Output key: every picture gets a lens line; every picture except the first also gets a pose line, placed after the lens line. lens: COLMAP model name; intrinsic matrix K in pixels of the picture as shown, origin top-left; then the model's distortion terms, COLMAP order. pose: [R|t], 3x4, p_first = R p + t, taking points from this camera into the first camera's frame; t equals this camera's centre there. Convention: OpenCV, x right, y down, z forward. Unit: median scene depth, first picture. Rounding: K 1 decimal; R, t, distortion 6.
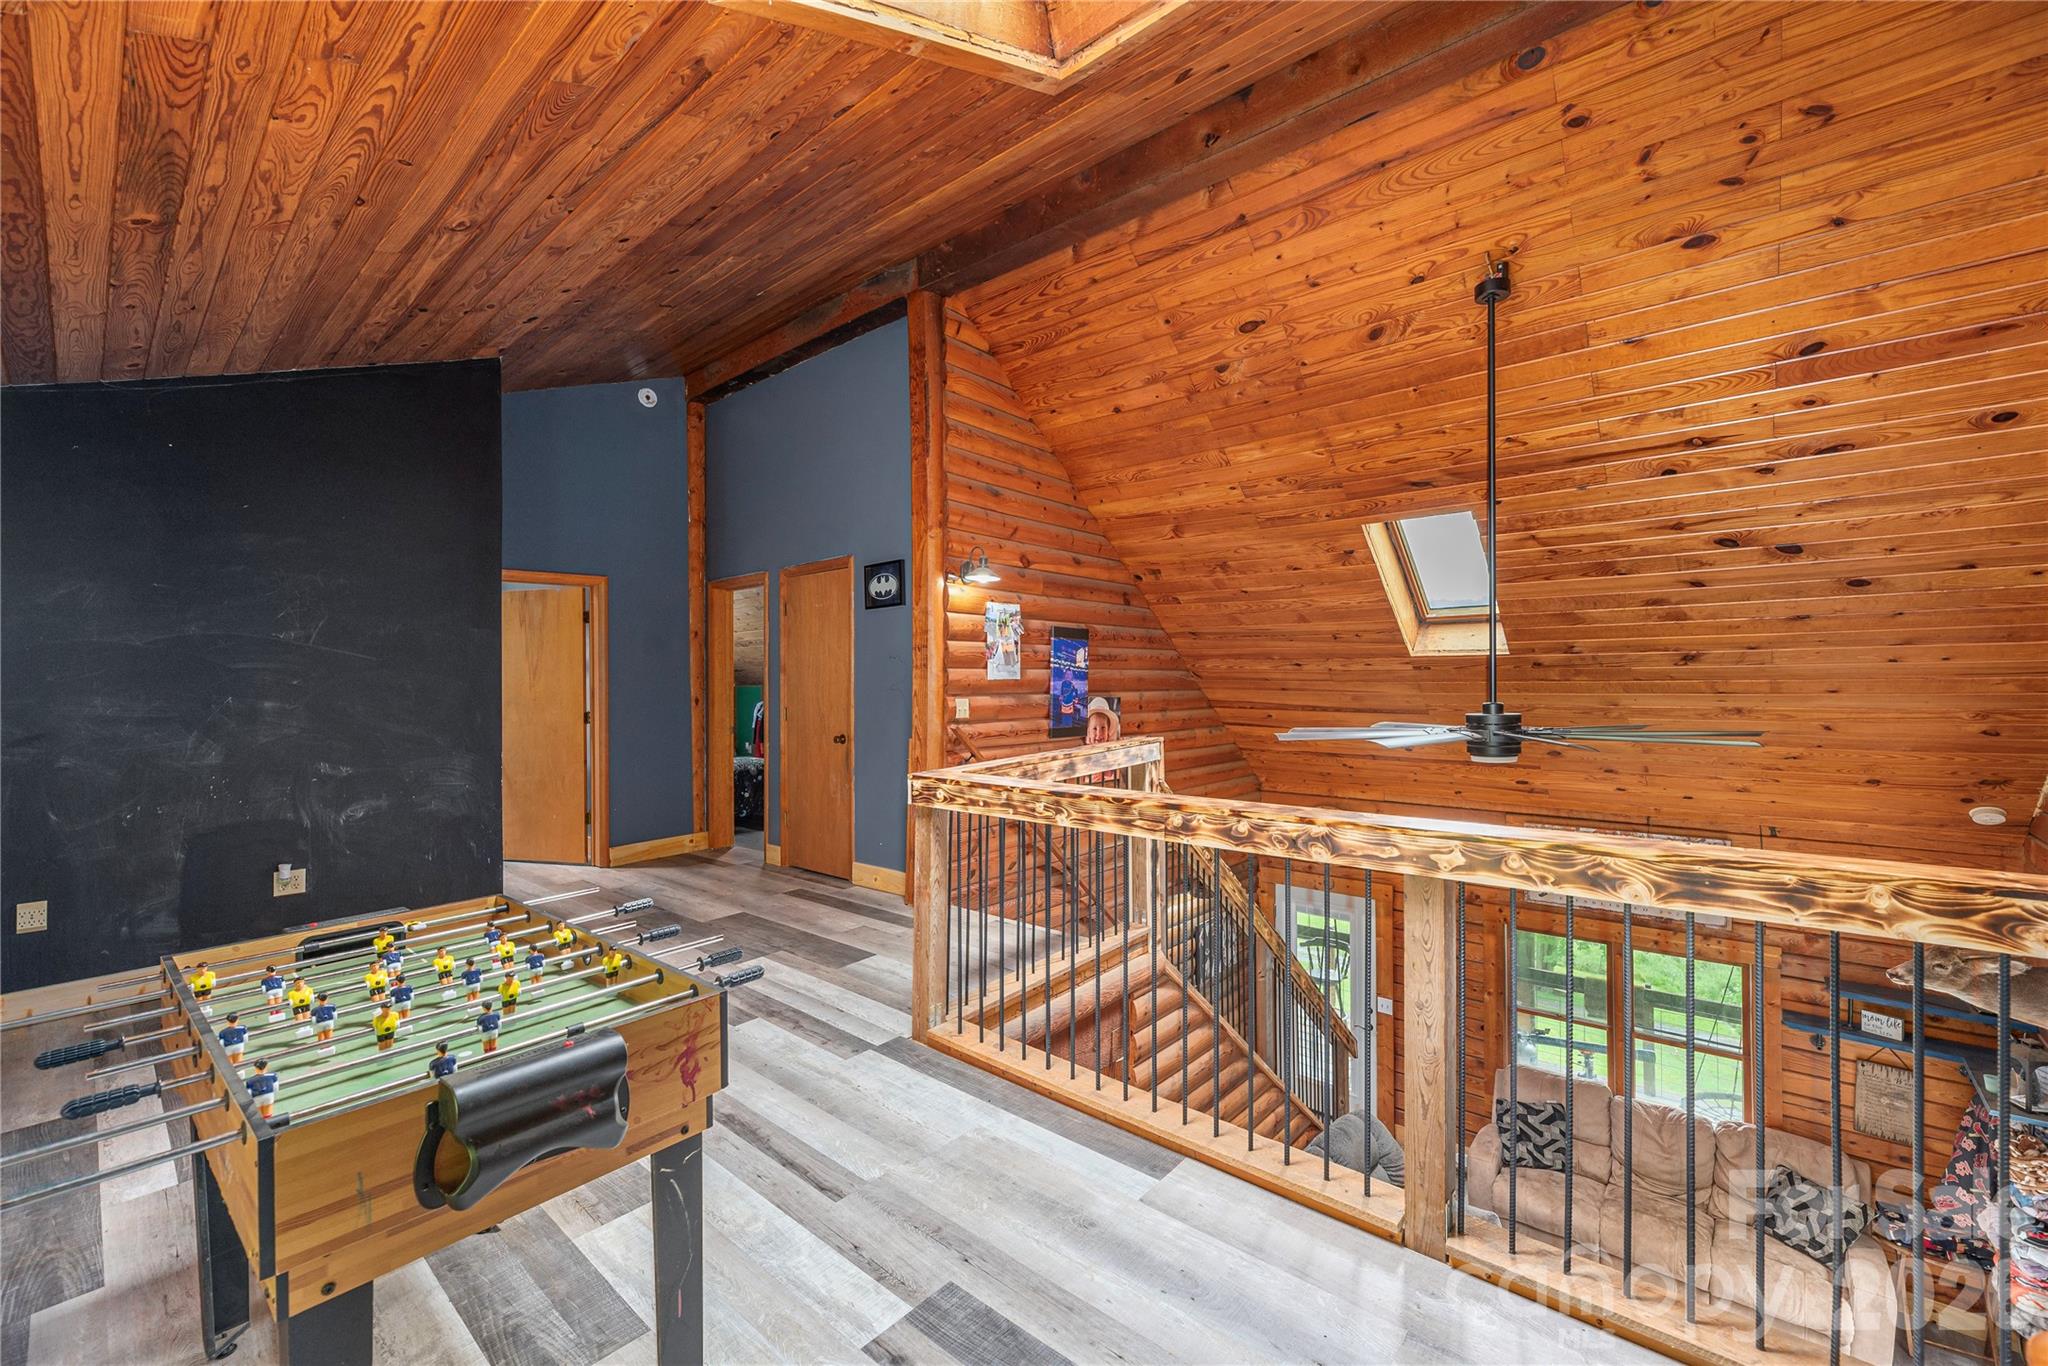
lens RADIAL K [[833.4, 0, 1024.0], [0, 833.4, 683.0], [0, 0, 1]] dist [-0.000657, -0.000029]
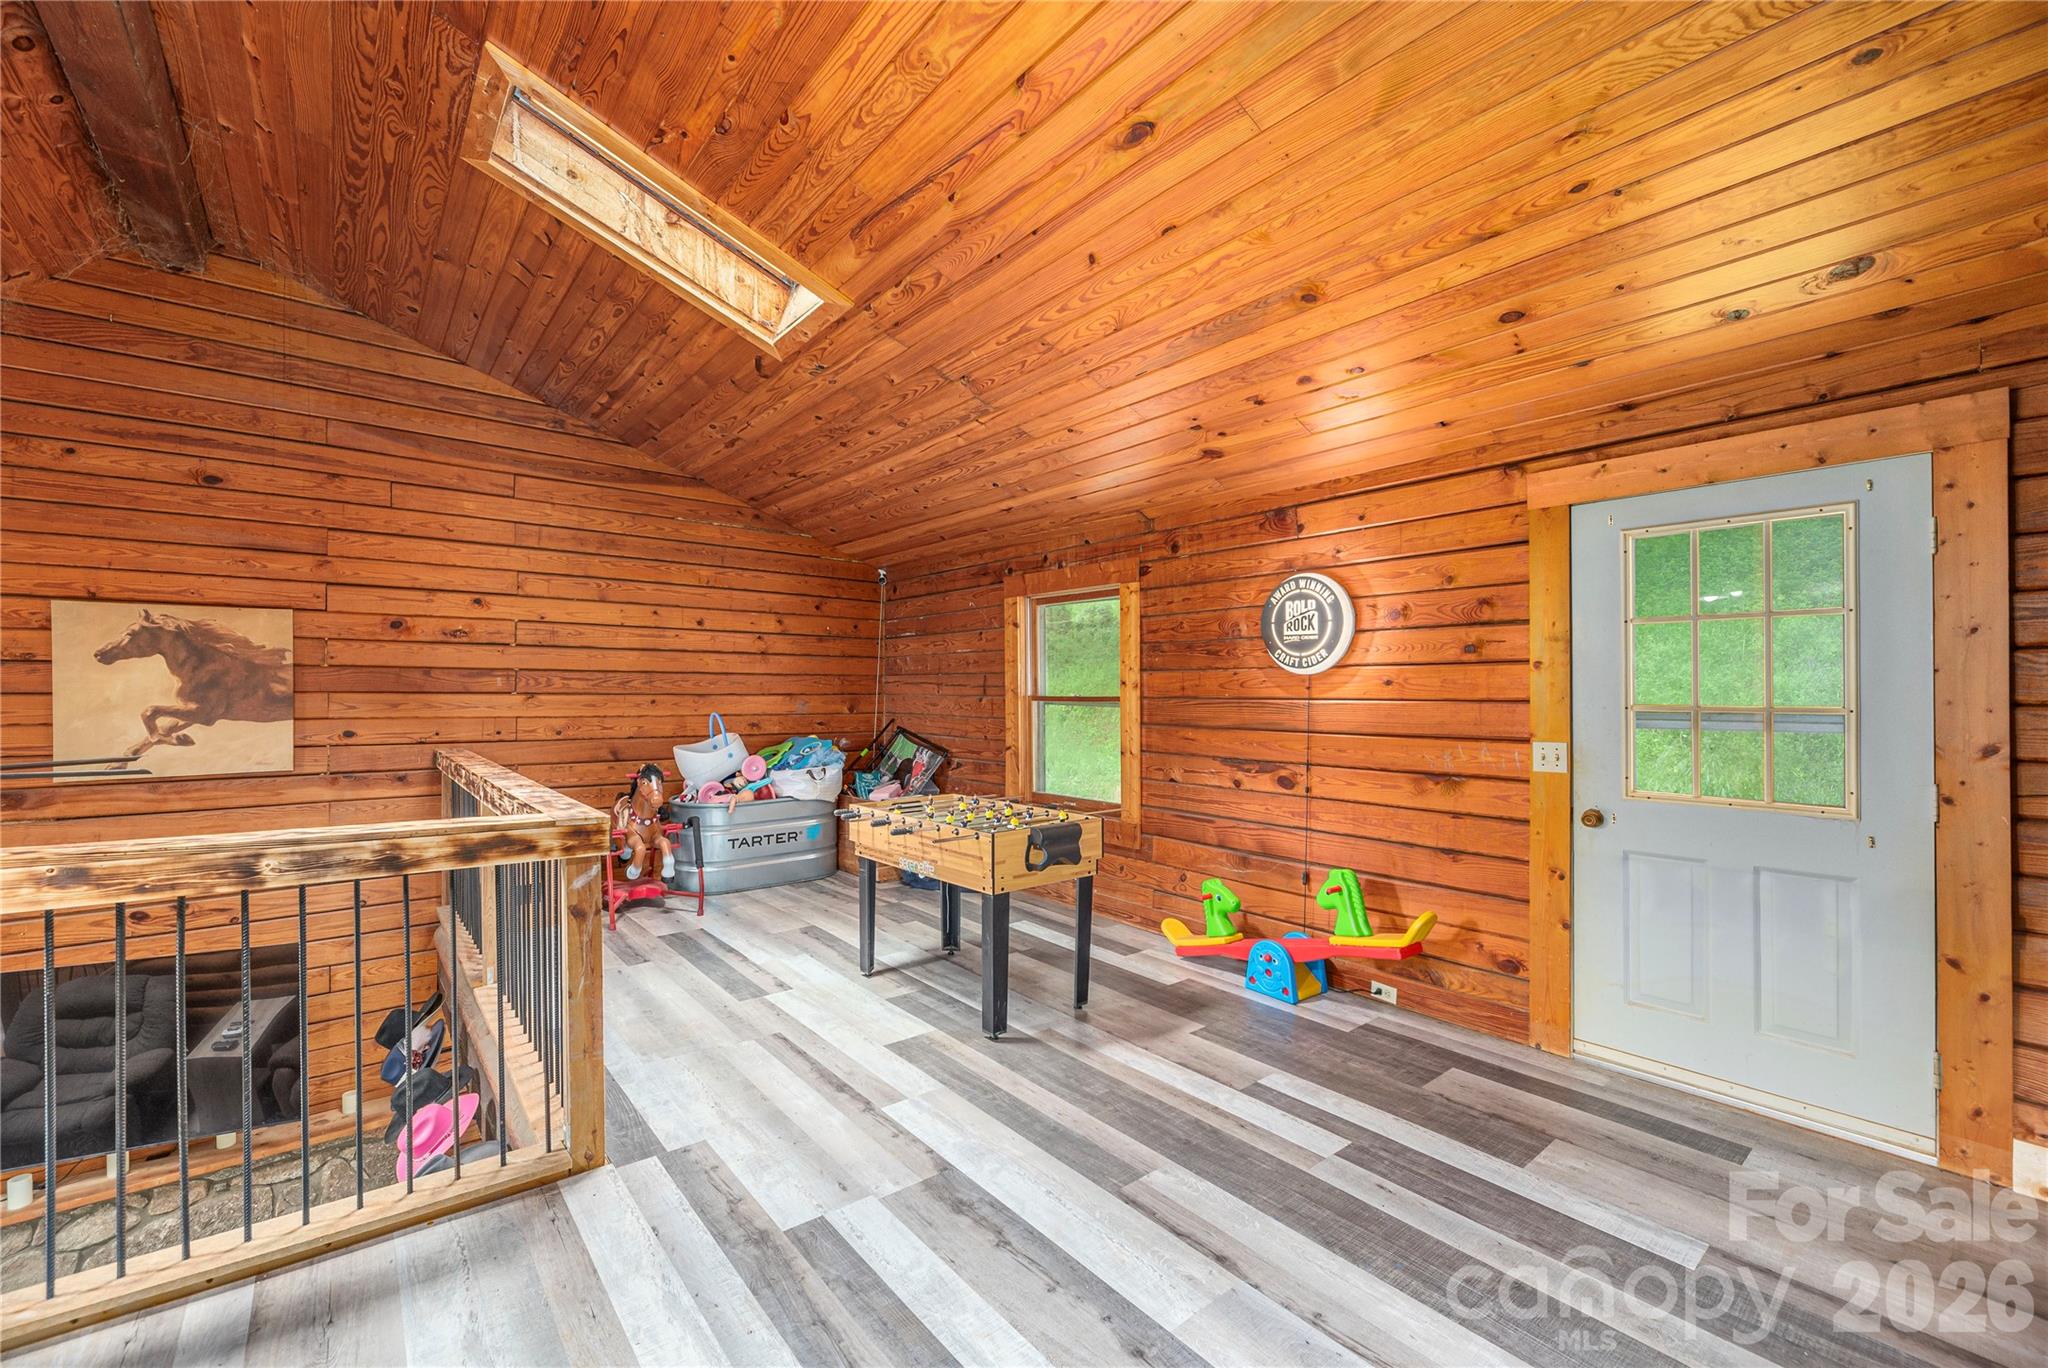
lens RADIAL K [[833.4, 0, 1024.0], [0, 833.4, 684.0], [0, 0, 1]] dist [-0.000657, -0.000029]
pose [[-0.986742, 0.011920, 0.161857, -0.776801], [0.011791, 0.999929, -0.001757, -0.007860], [-0.161866, 0.000175, -0.986813, 2.046147]]
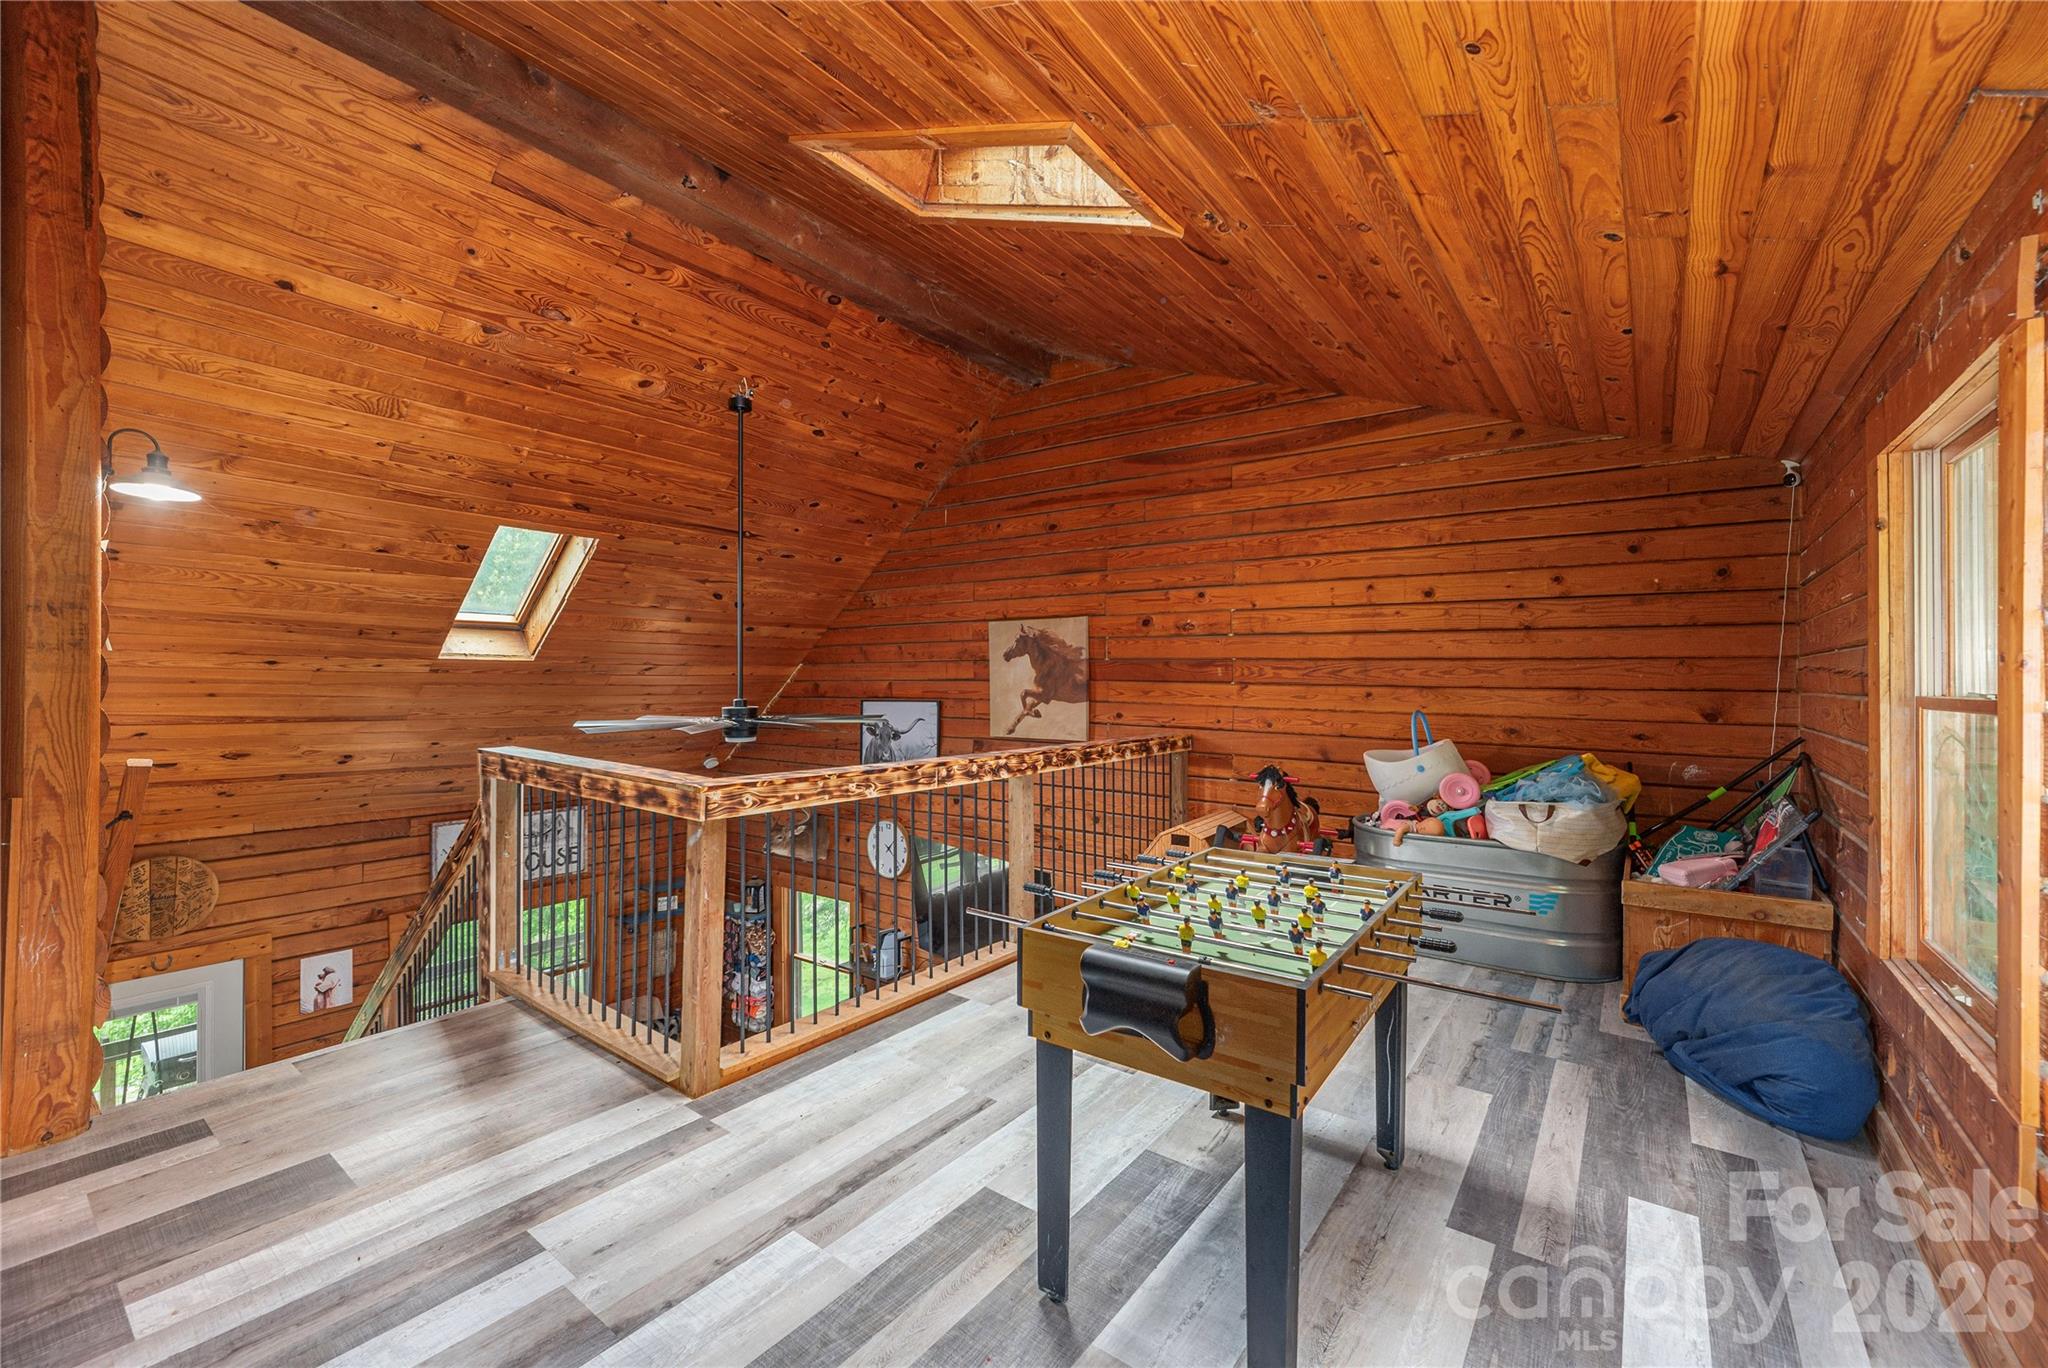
lens RADIAL K [[837.0, 0, 1029.9], [0, 837.0, 684.1], [0, 0, 1]] dist [-0.002209, -0.000121]
pose [[-0.082062, 0.005684, 0.996611, -1.229858], [-0.000115, 0.999984, -0.005712, 0.011055], [-0.996627, -0.000583, -0.082060, 0.883870]]
